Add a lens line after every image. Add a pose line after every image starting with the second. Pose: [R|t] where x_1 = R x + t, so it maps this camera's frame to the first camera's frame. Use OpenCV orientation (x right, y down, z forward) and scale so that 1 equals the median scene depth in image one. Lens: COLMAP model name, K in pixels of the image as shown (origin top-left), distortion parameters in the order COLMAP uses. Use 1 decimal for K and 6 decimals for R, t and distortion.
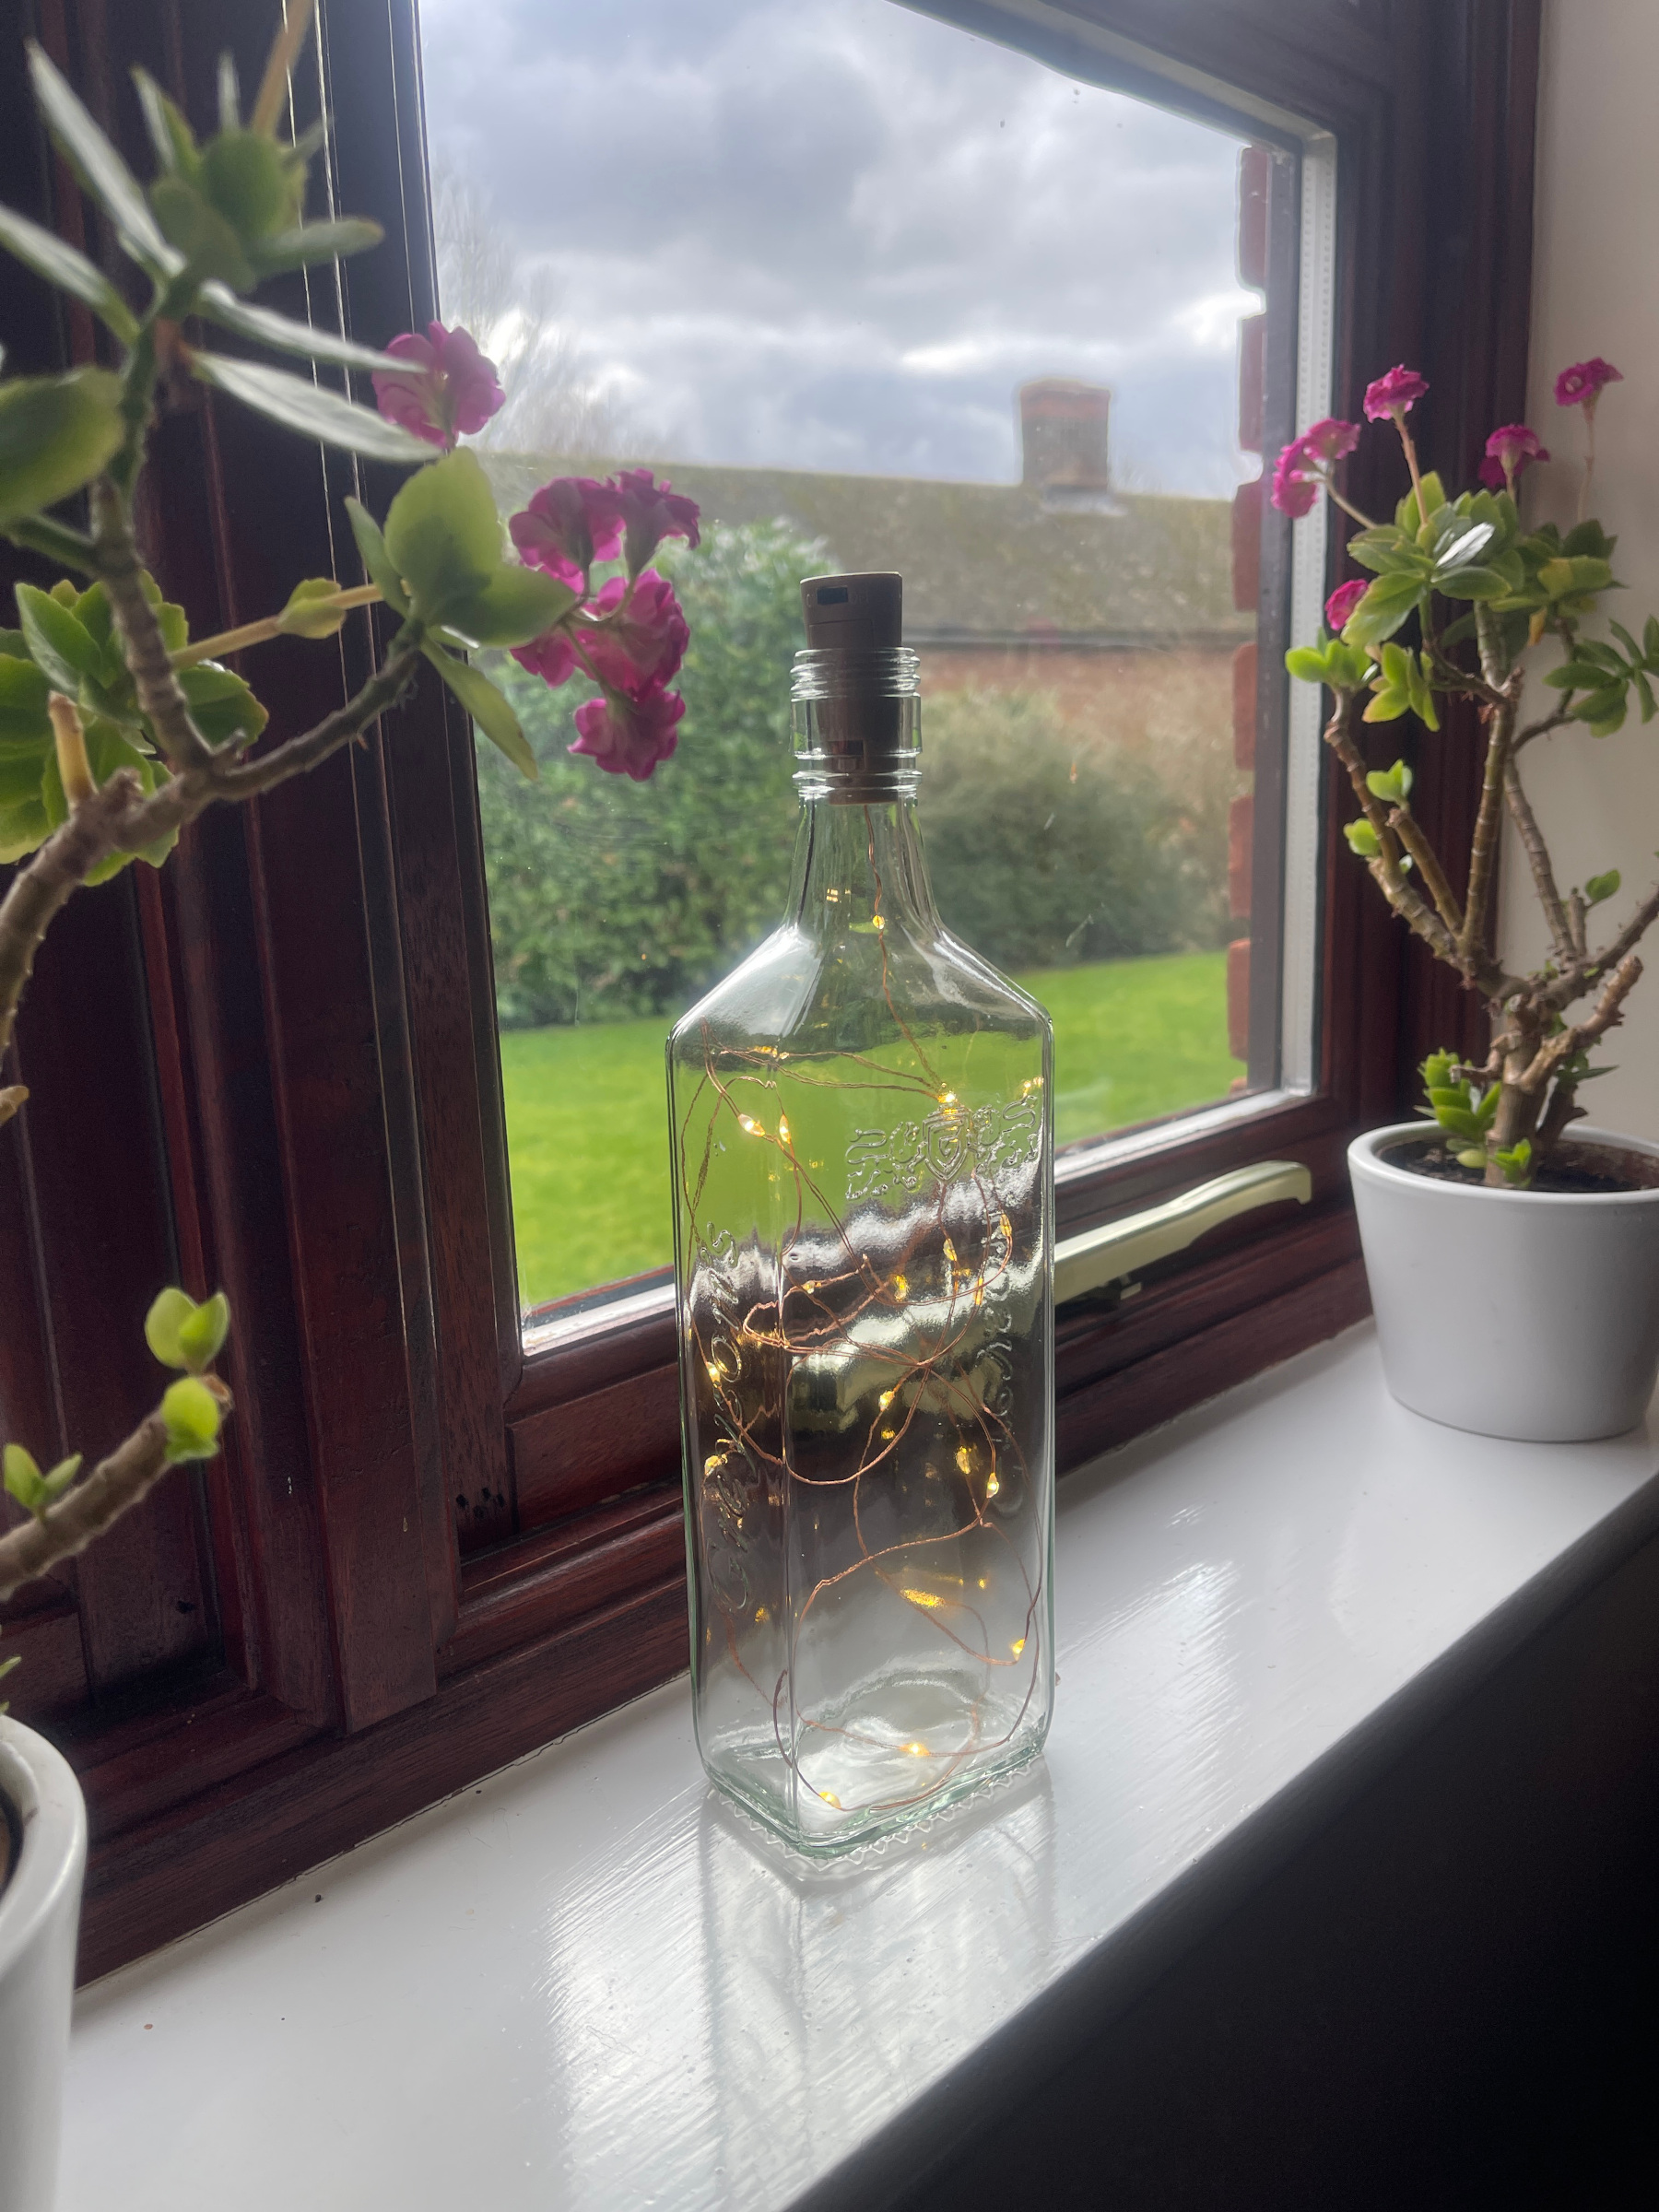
lens RADIAL K [[1648.4, 0, 813.0], [0, 1648.4, 1111.9], [0, 0, 1]] dist [0.024692, -0.053777]
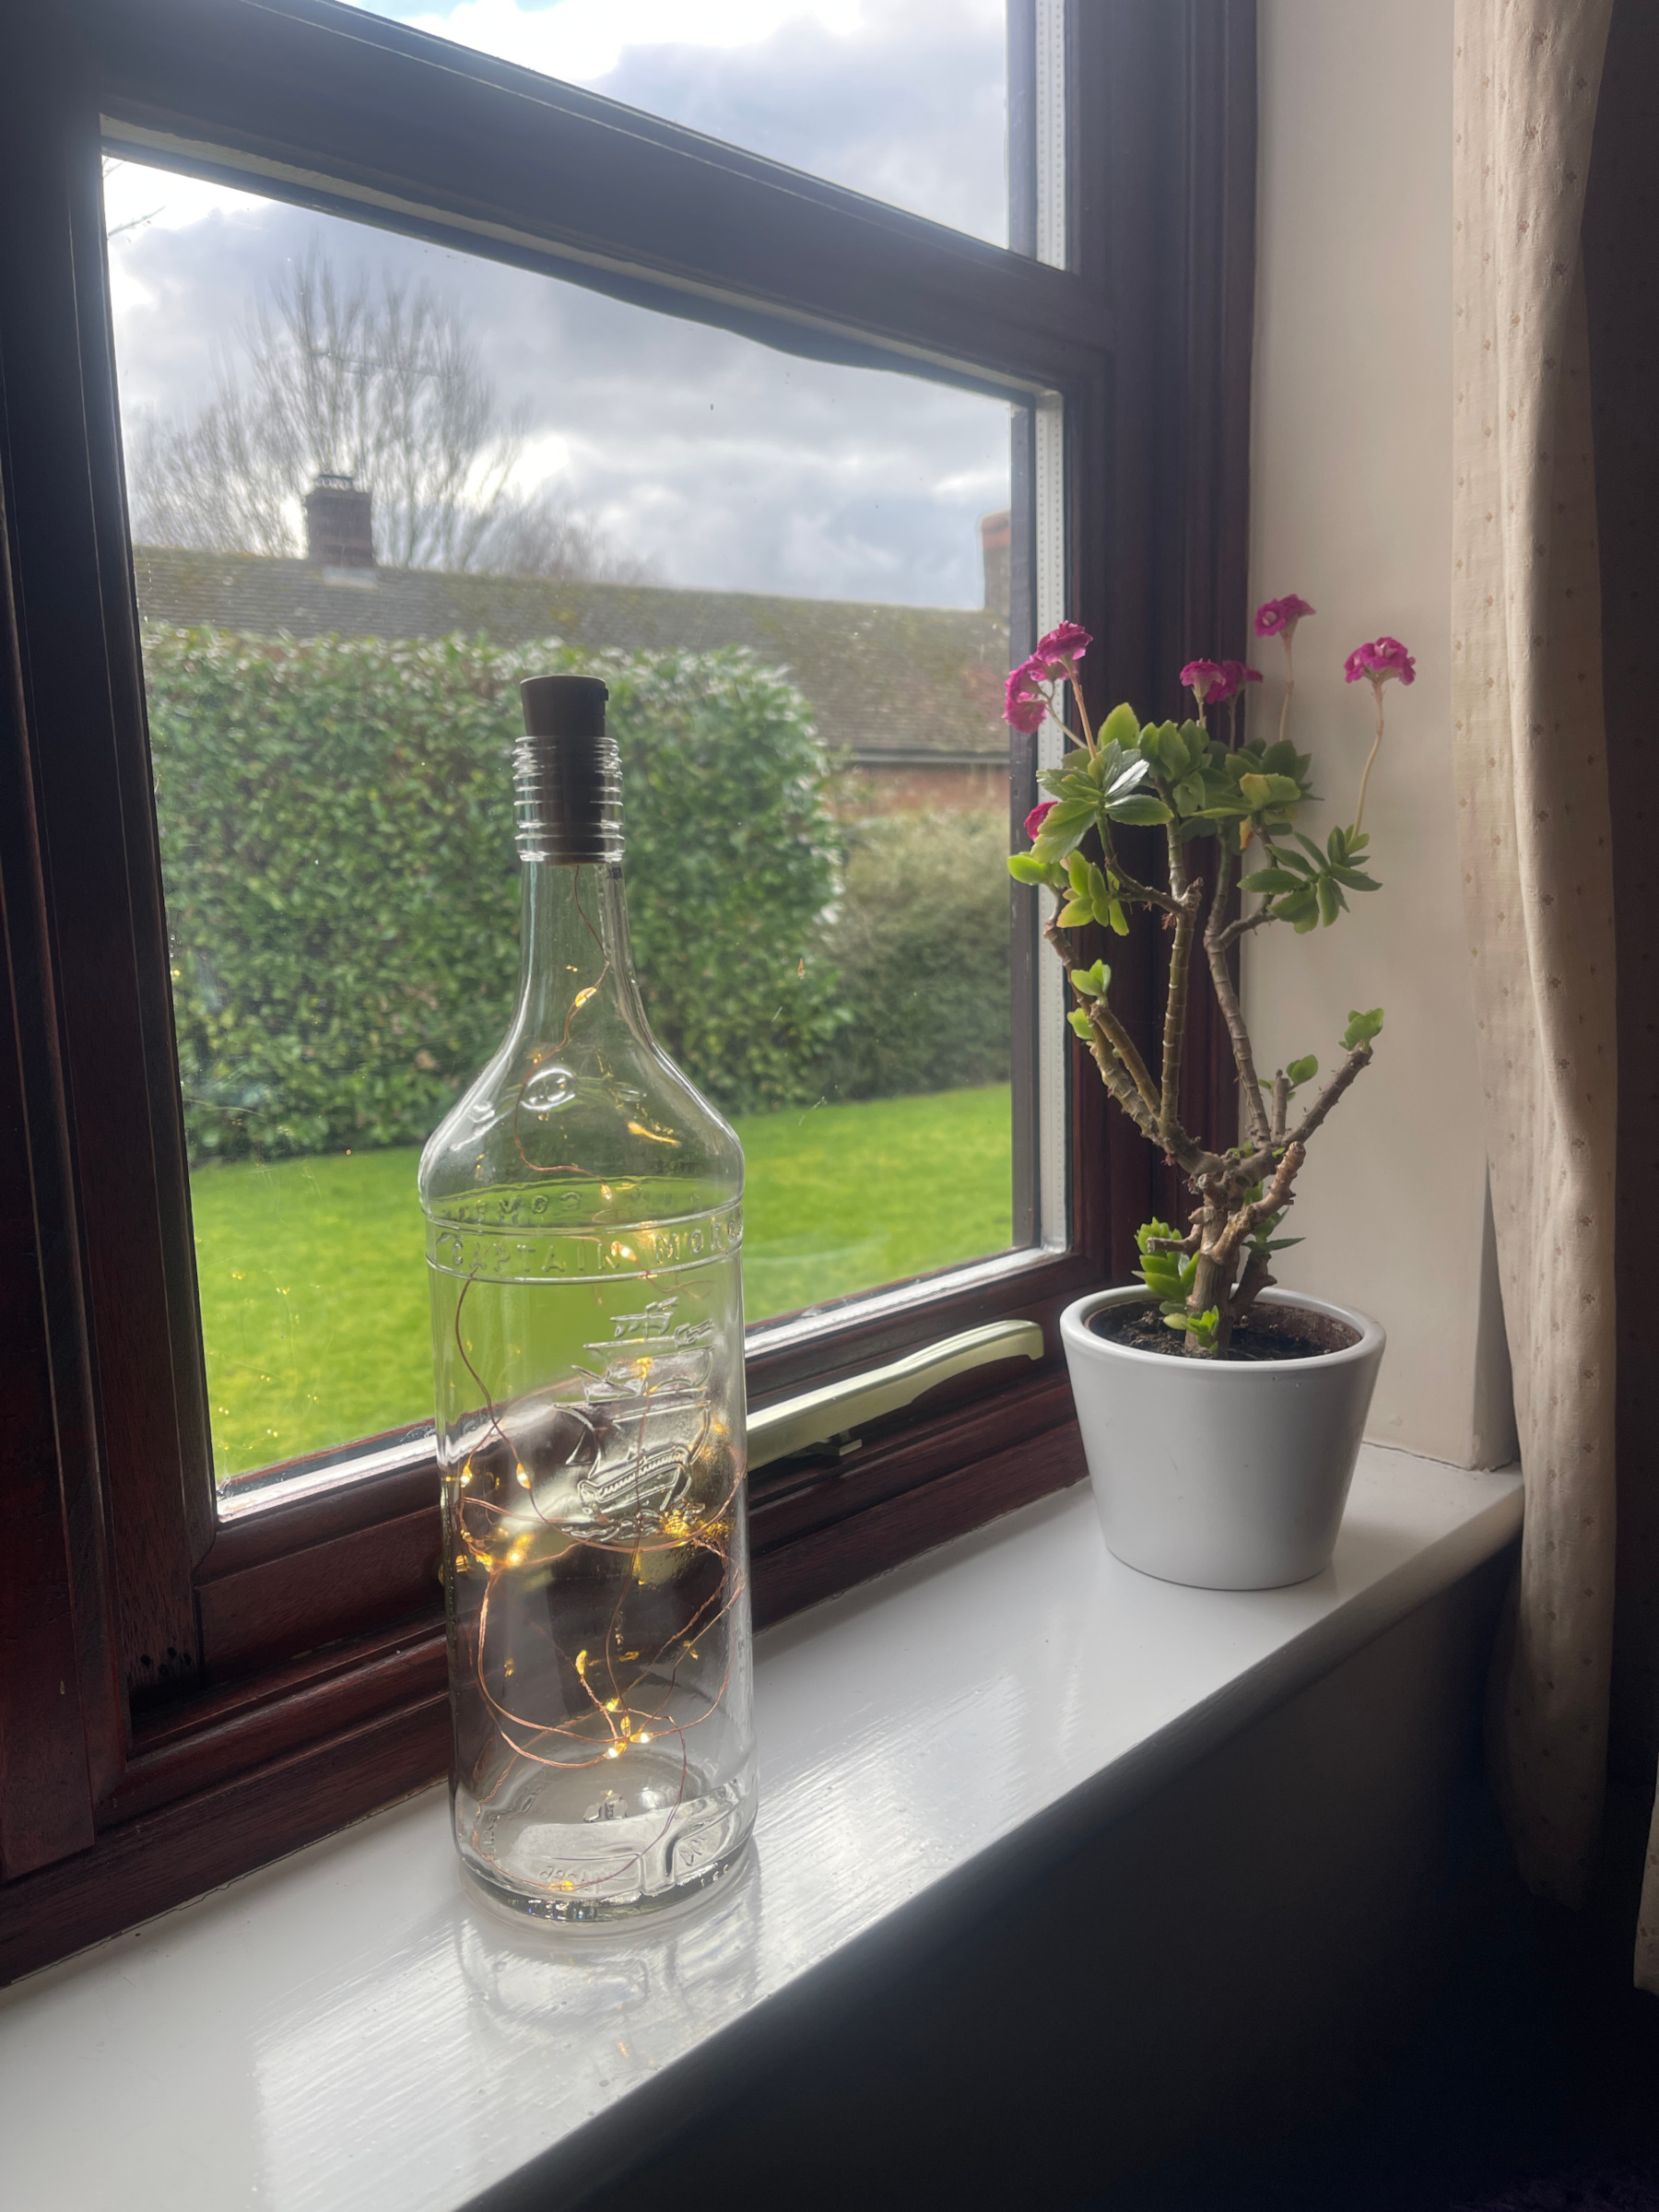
lens RADIAL K [[1648.4, 0, 839.4], [0, 1648.4, 1111.9], [0, 0, 1]] dist [0.024692, -0.053777]
pose [[0.999737, 0.004869, 0.022398, 0.149010], [-0.003475, 0.998080, -0.061845, -0.040456], [-0.022656, 0.061751, 0.997834, -0.081103]]
